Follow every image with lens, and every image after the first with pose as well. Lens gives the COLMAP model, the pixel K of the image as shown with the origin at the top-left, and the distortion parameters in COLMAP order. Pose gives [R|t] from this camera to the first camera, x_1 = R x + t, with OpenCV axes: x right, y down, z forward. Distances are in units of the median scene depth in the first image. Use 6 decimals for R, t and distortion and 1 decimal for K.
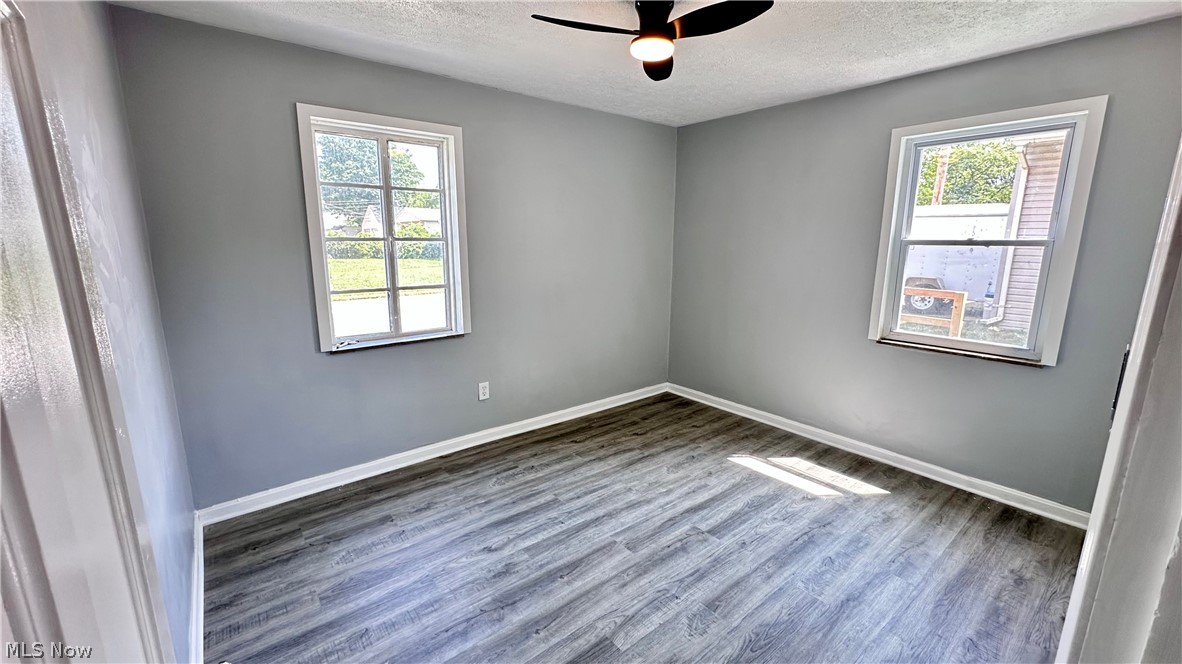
lens RADIAL K [[476.1, 0, 589.2], [0, 476.1, 333.5], [0, 0, 1]] dist [-0.006845, 0.000825]
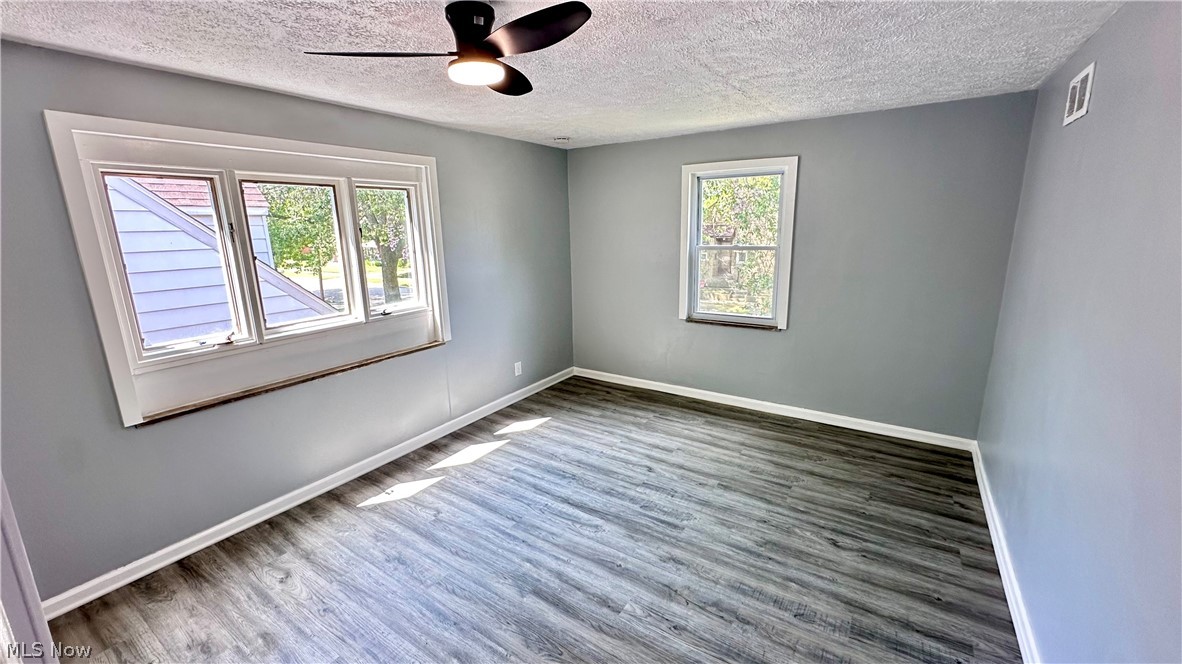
lens RADIAL K [[476.1, 0, 590.1], [0, 476.1, 333.9], [0, 0, 1]] dist [-0.006845, 0.000825]
pose [[-0.298574, -0.213972, 0.930091, -1.083176], [0.198596, 0.939282, 0.279838, -0.345487], [-0.933495, 0.268265, -0.237951, 1.371746]]
